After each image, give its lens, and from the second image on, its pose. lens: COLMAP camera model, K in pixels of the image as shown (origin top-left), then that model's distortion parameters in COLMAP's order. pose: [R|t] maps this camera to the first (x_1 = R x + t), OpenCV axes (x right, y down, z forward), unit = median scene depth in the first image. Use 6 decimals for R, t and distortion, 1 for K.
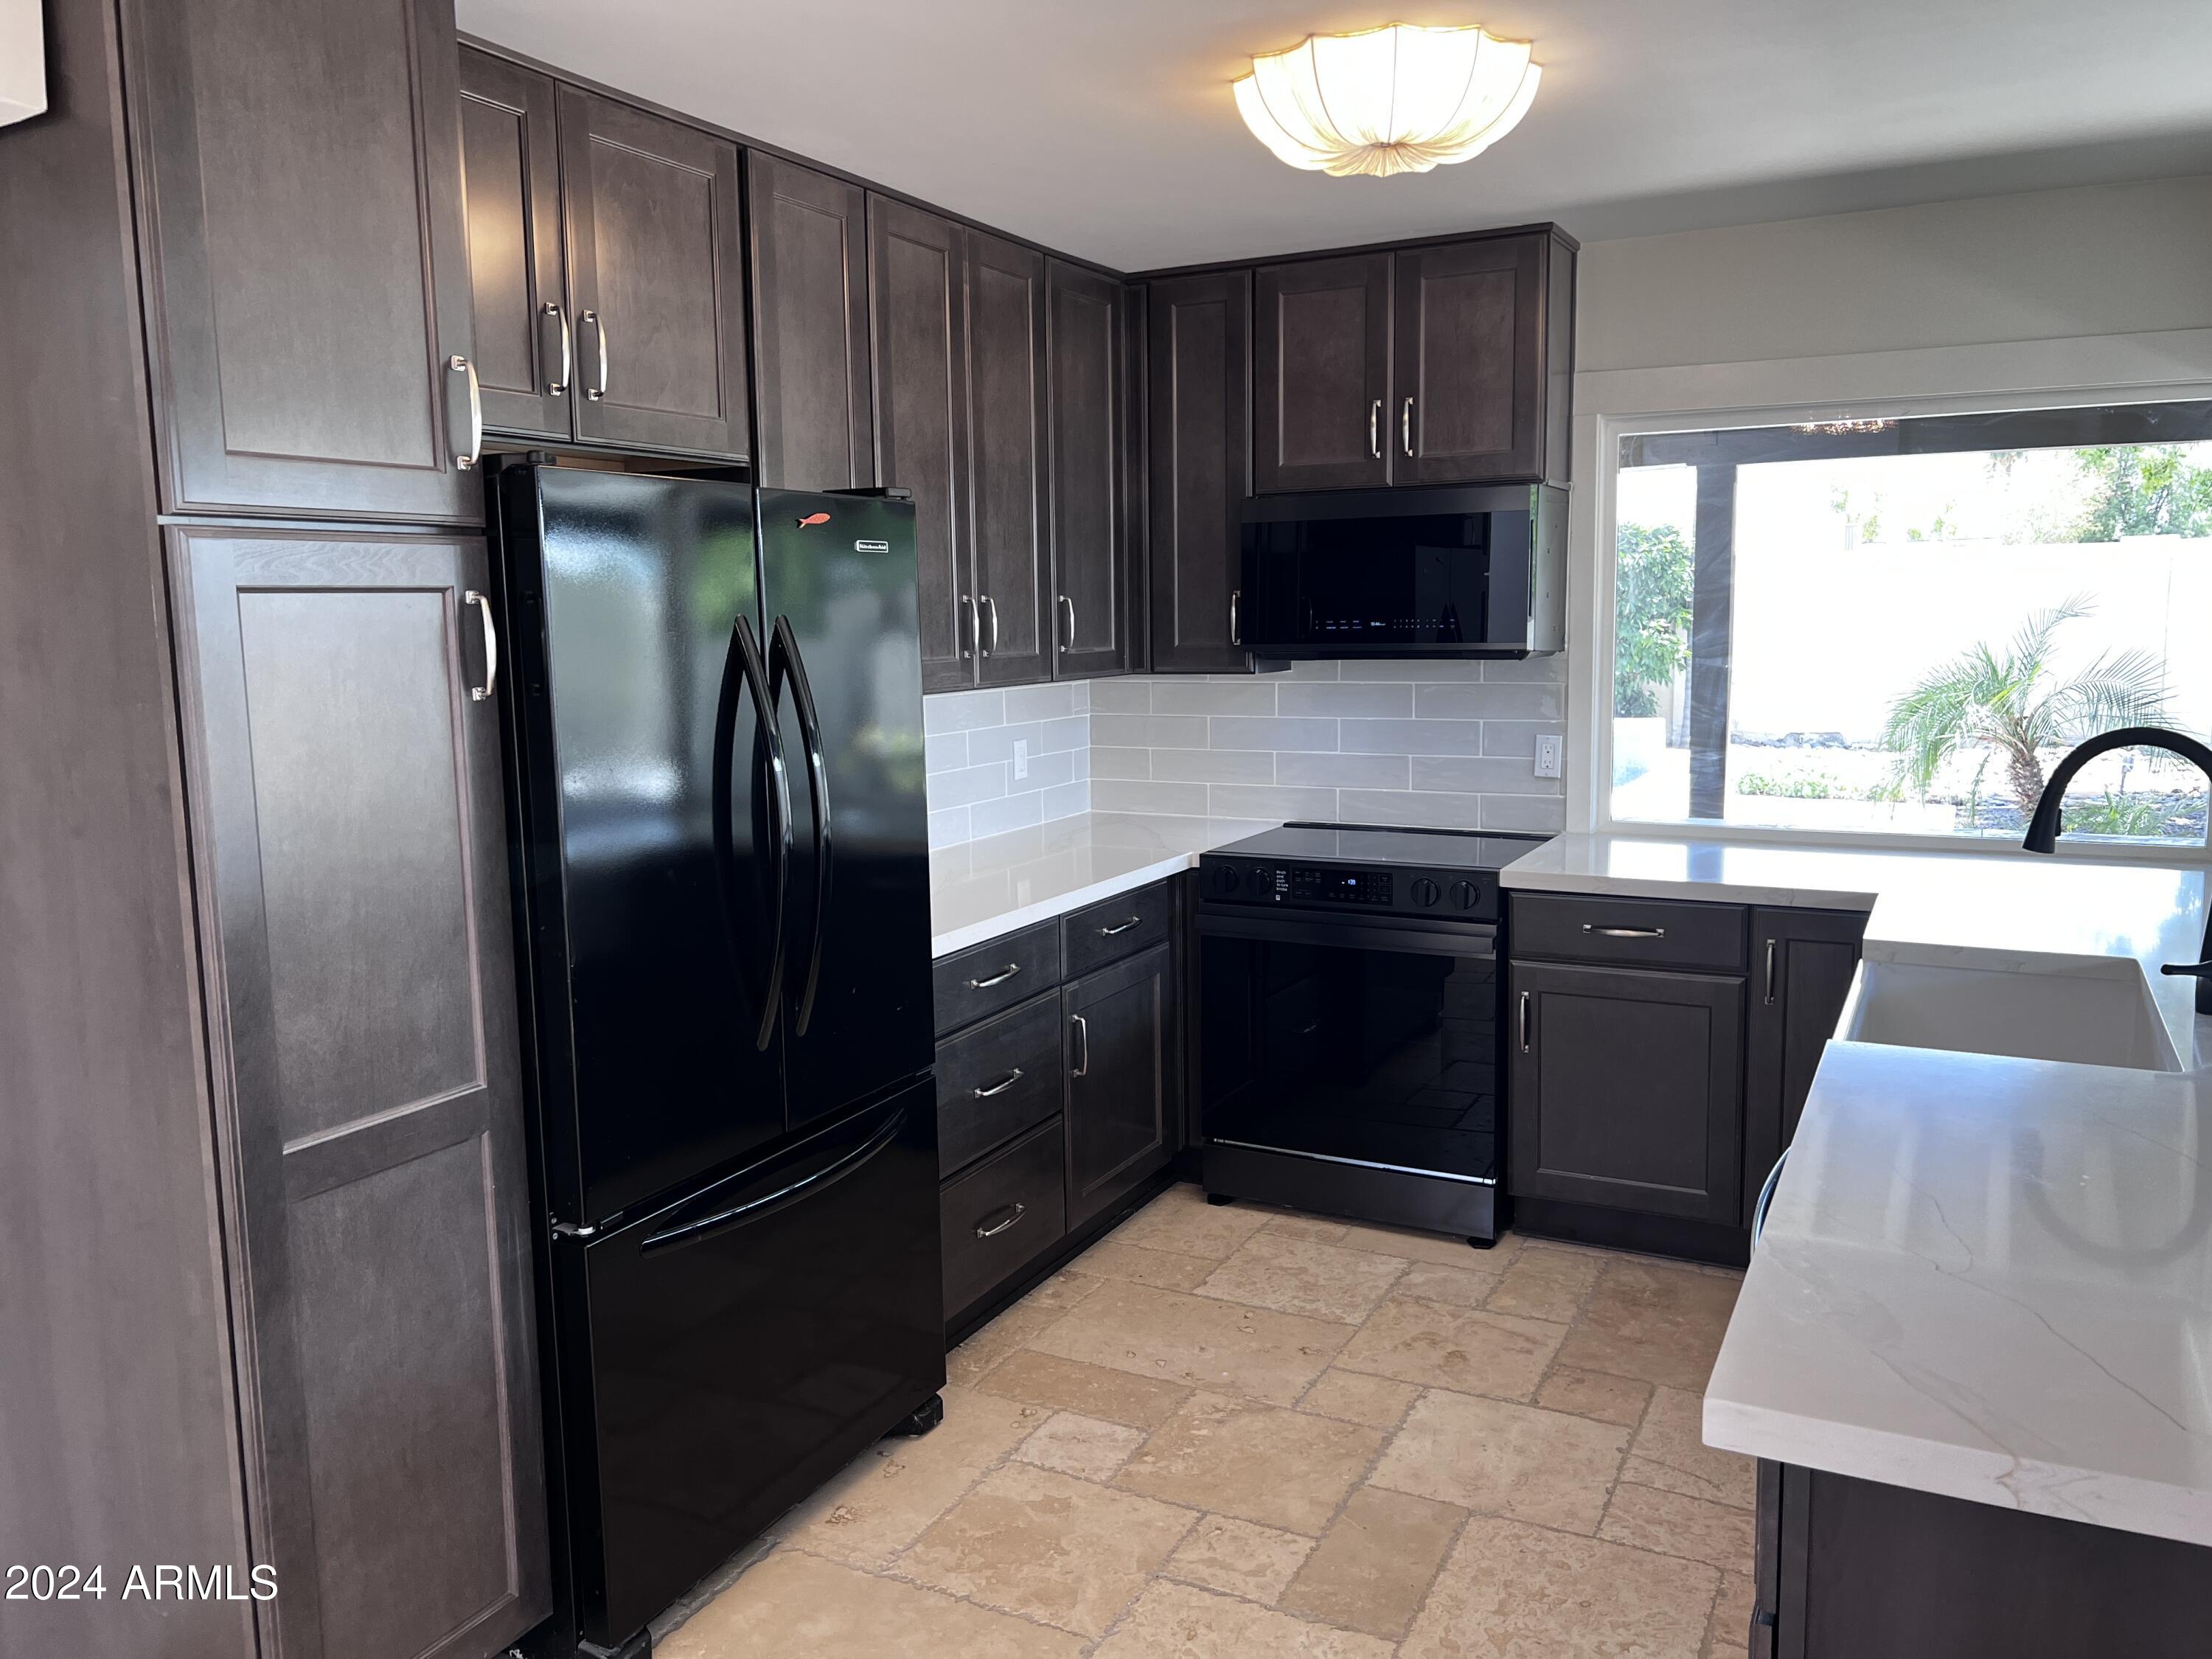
lens RADIAL K [[1671.6, 0, 1092.7], [0, 1671.6, 813.8], [0, 0, 1]] dist [0.056378, -0.083347]
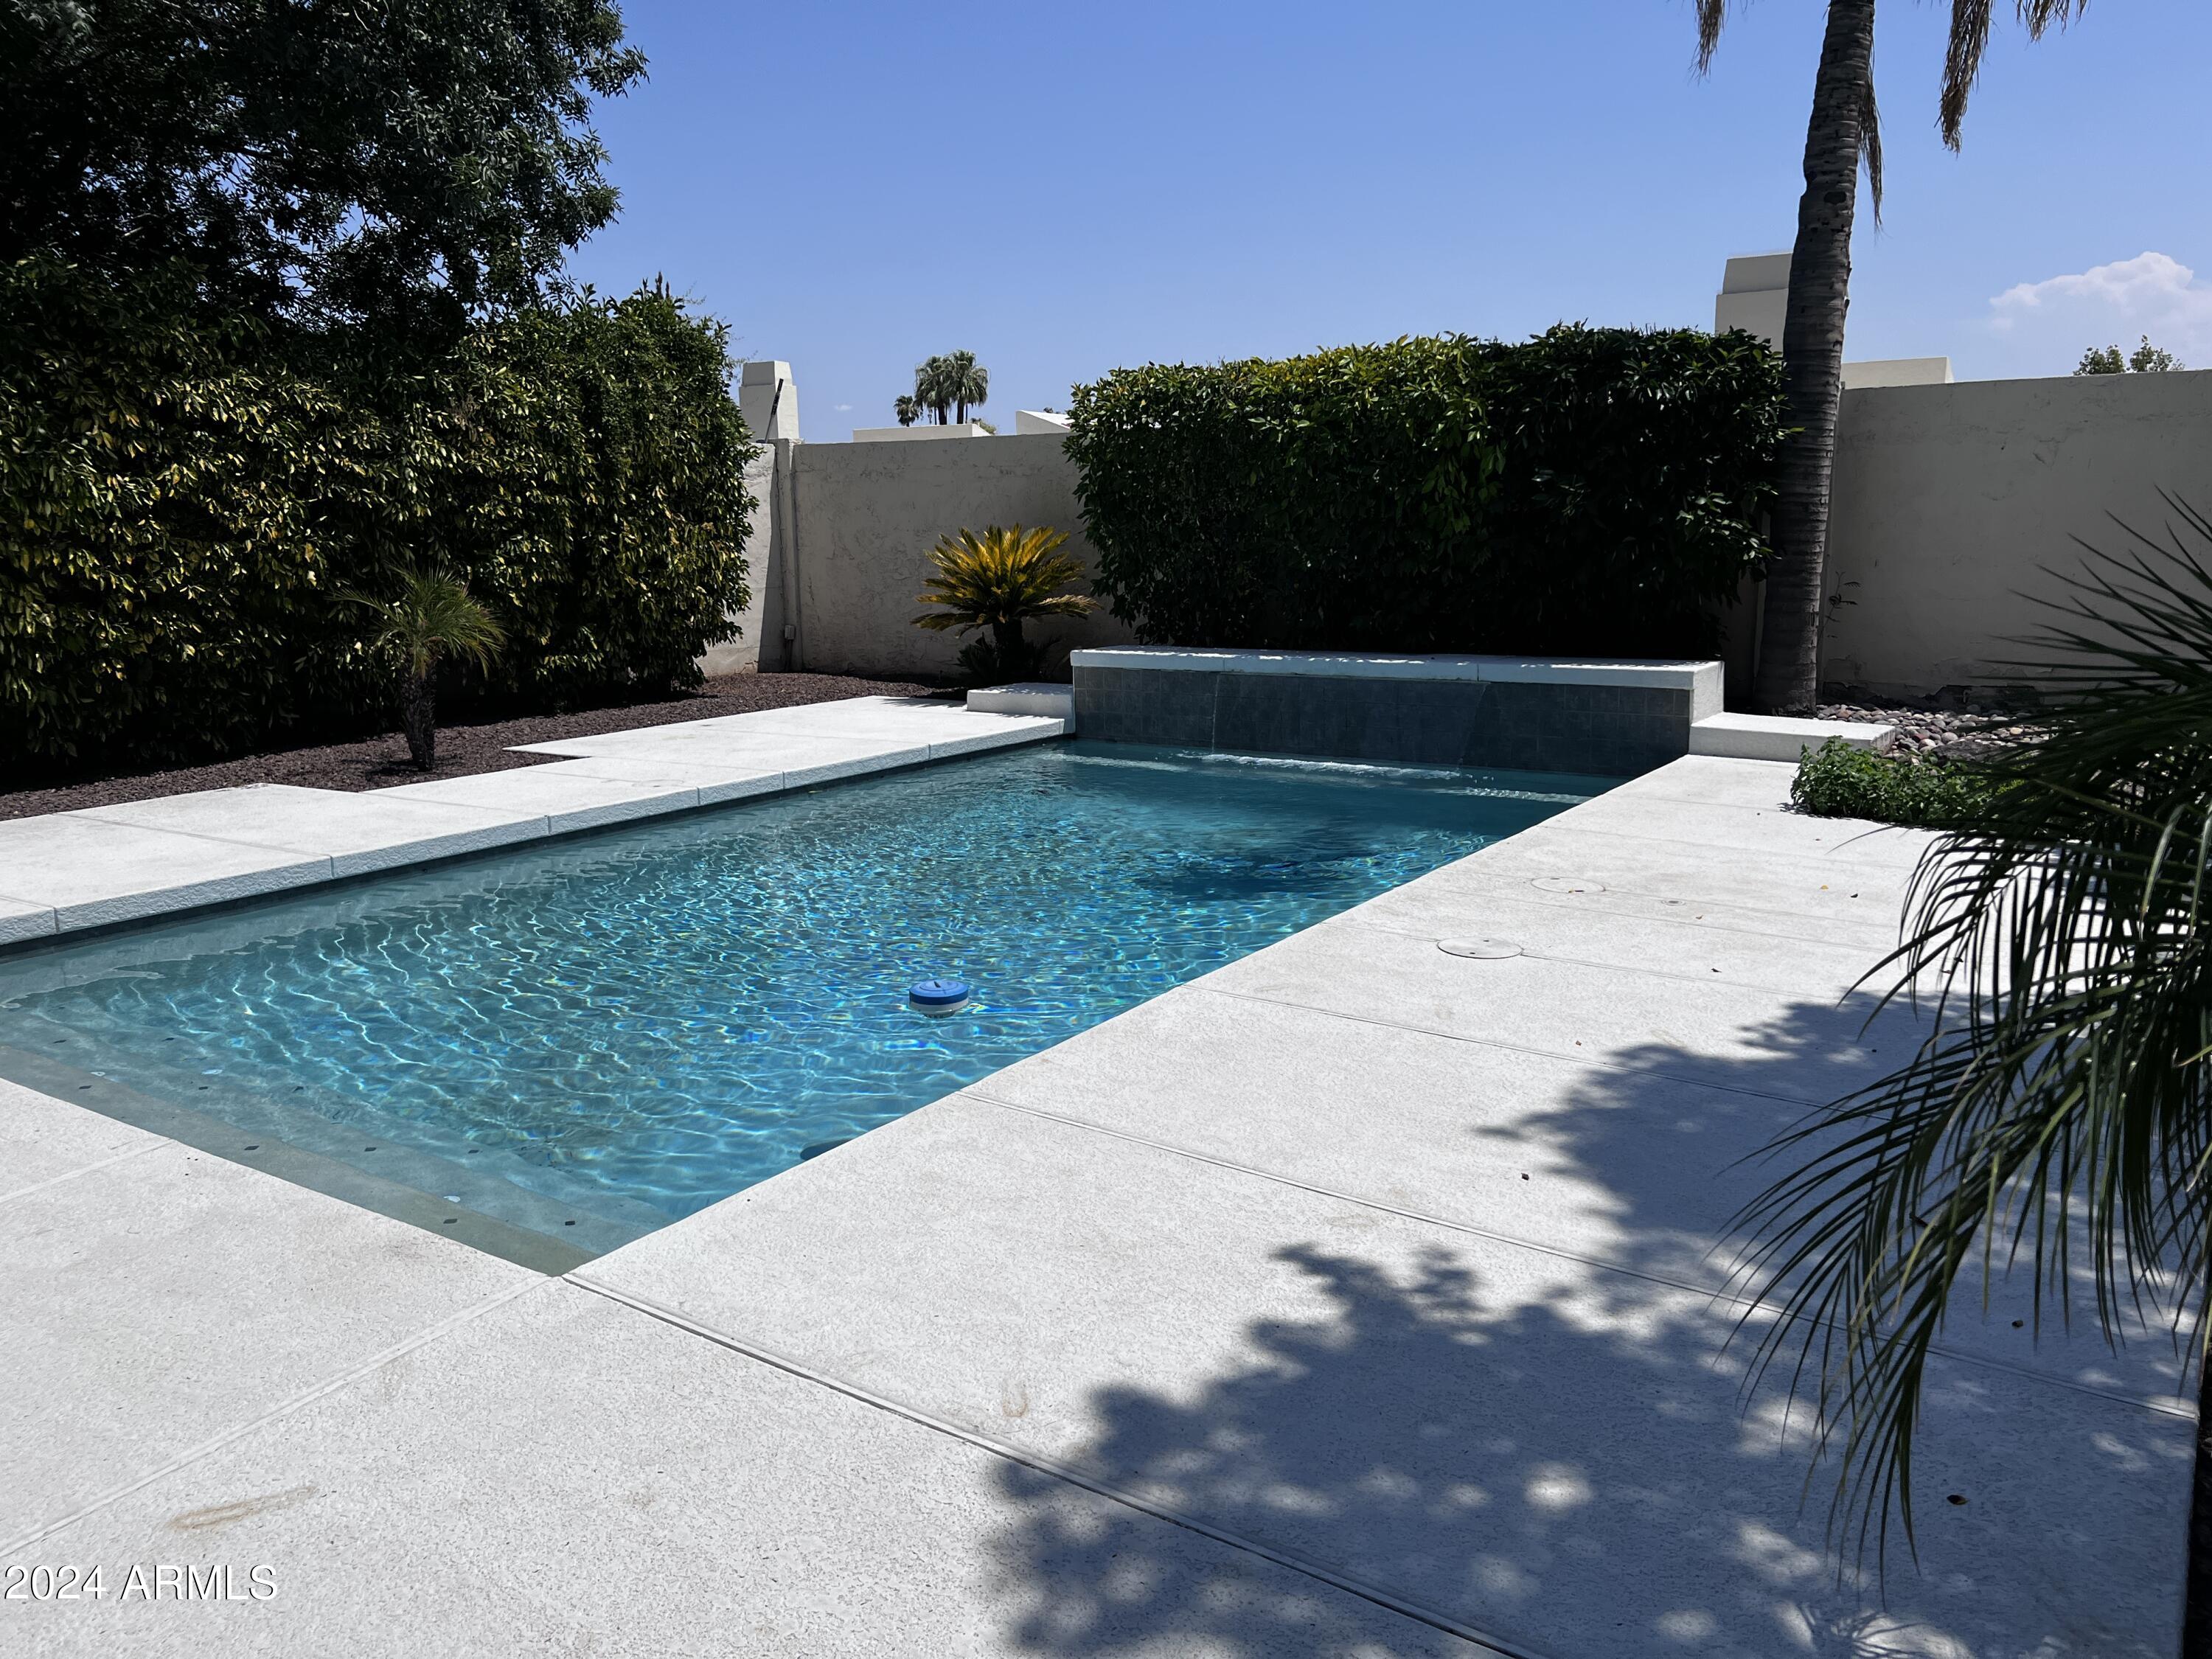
lens RADIAL K [[1660.8, 0, 1102.4], [0, 1660.8, 843.1], [0, 0, 1]] dist [0.097533, -0.233853]
pose [[0.993383, 0.022917, -0.112540, 0.737796], [-0.014987, 0.997377, 0.070819, -0.122507], [0.113867, -0.068664, 0.991120, 1.476191]]
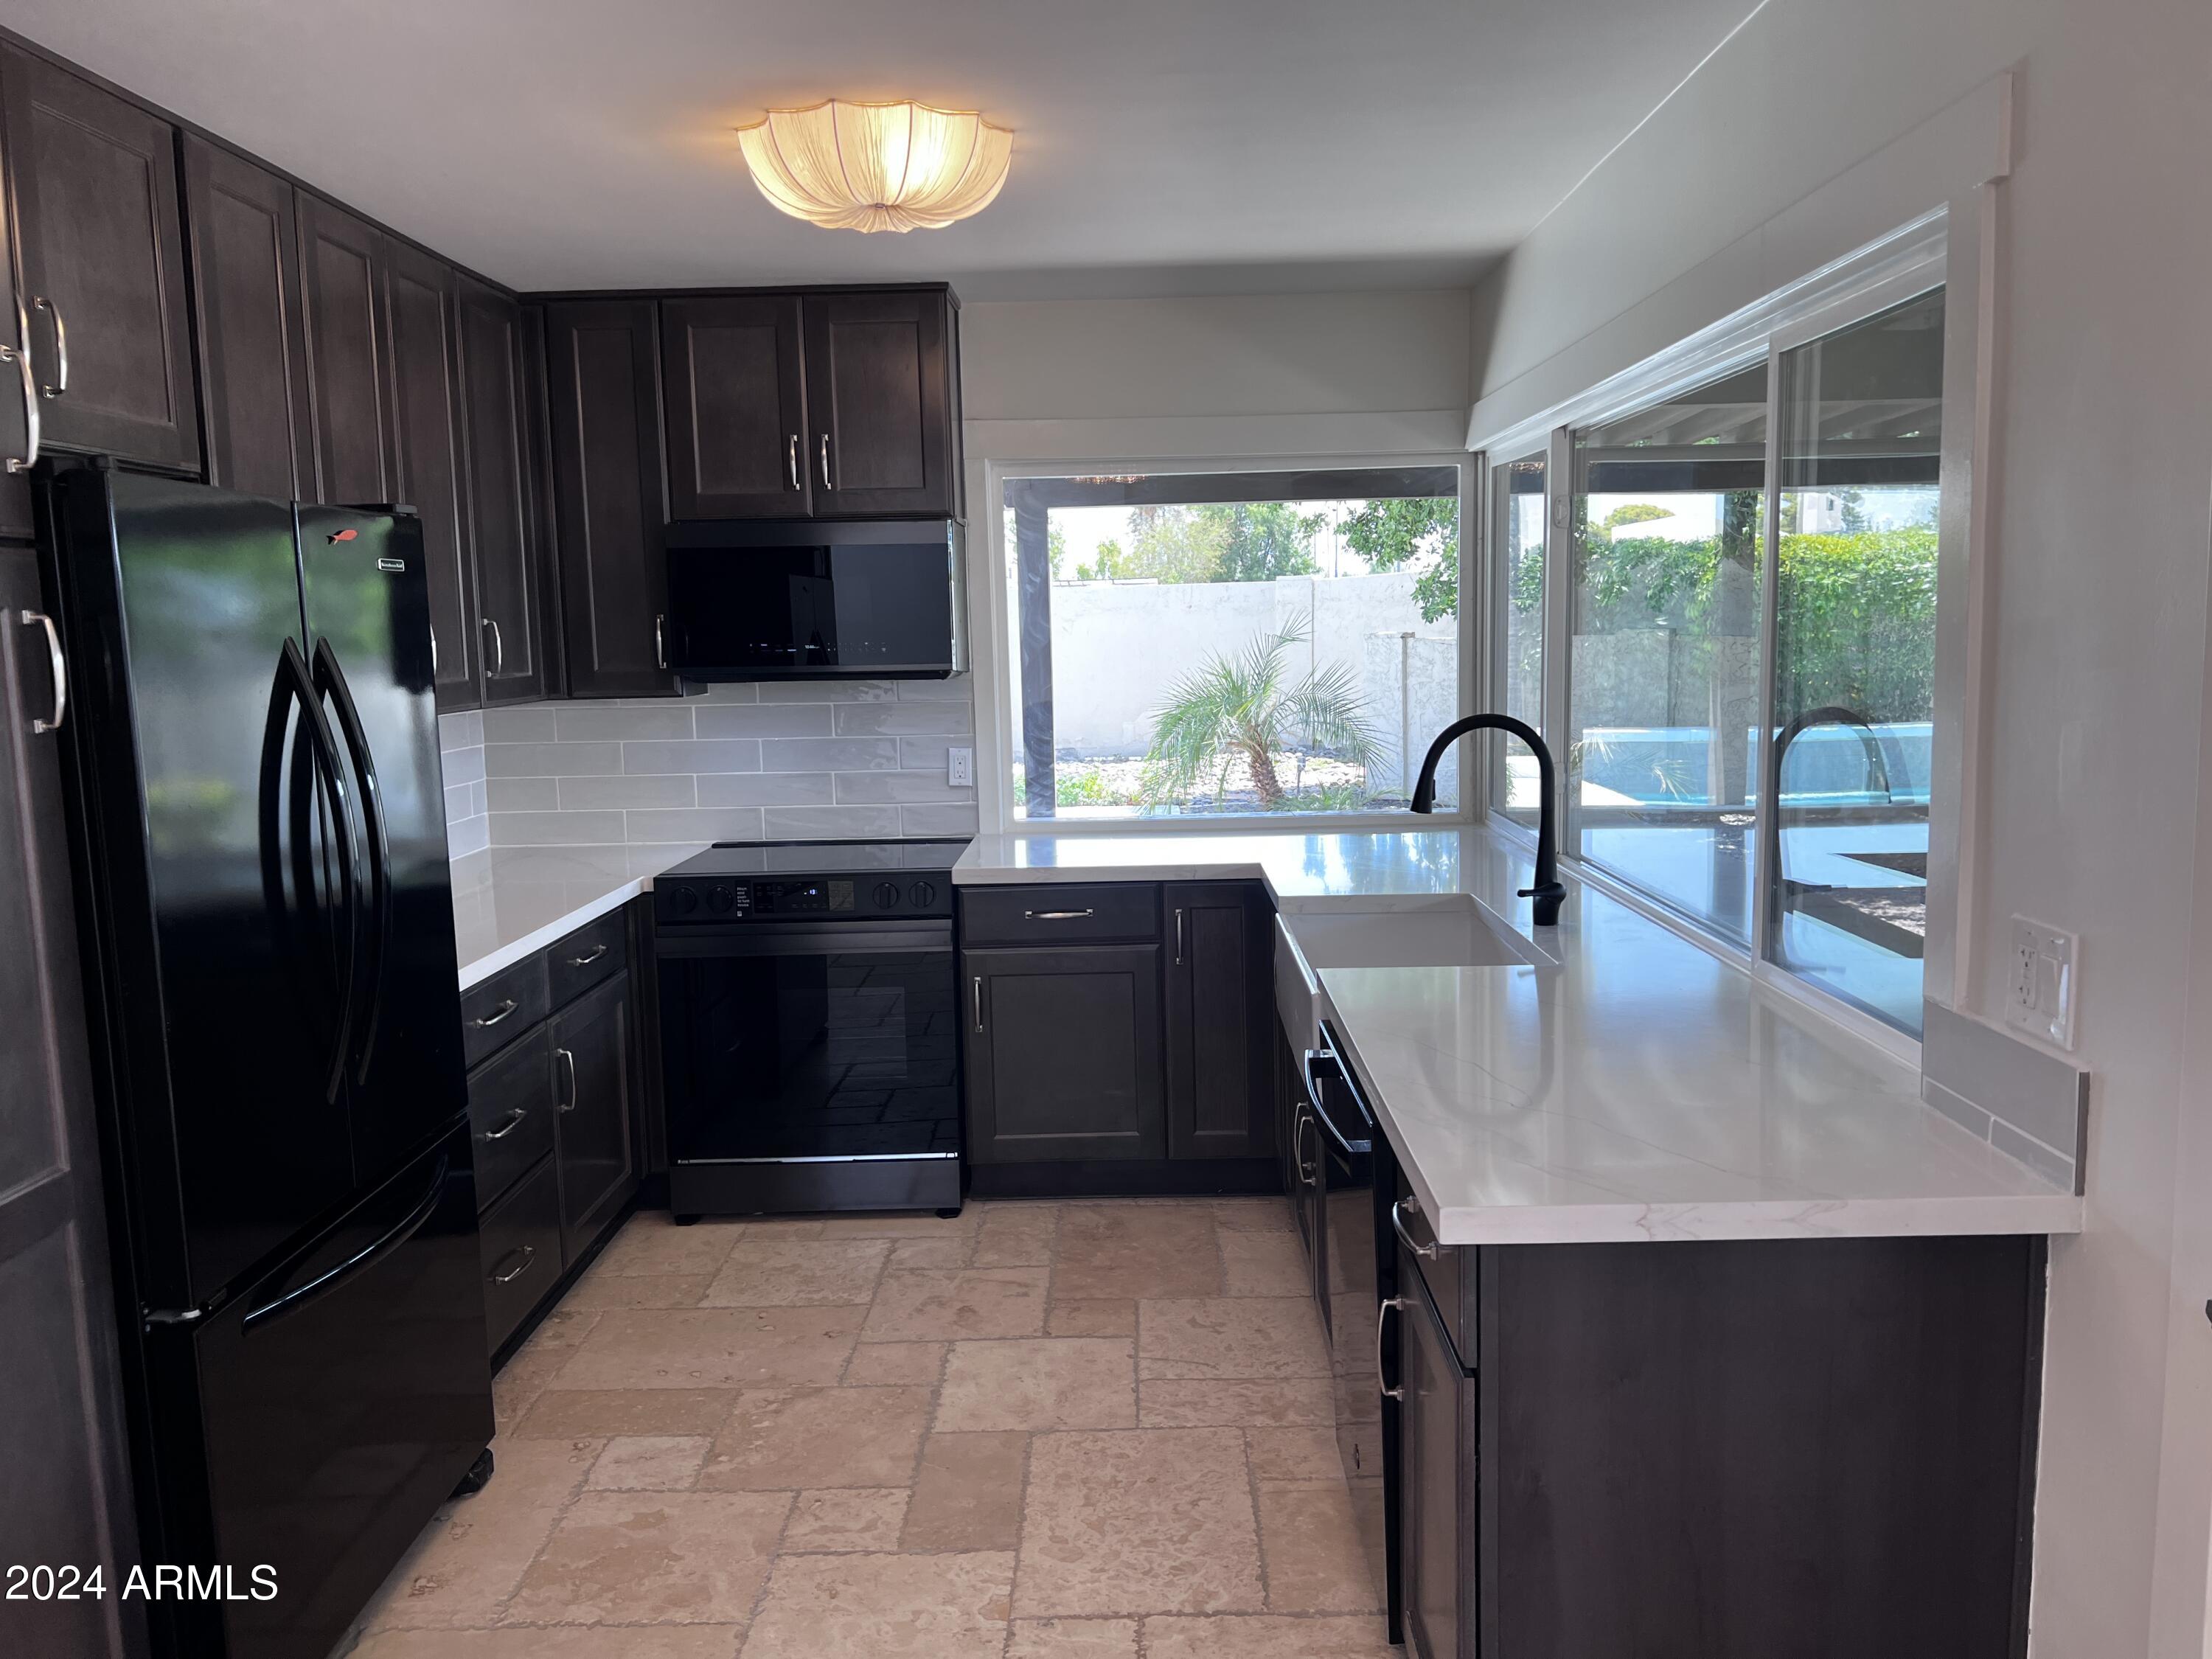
lens RADIAL K [[1673.5, 0, 1097.5], [0, 1673.5, 826.5], [0, 0, 1]] dist [0.040250, -0.052271]
pose [[0.894335, -0.059258, 0.443455, -0.154684], [0.064869, 0.997891, 0.002522, 0.008940], [-0.442669, 0.026511, 0.896293, -0.023631]]
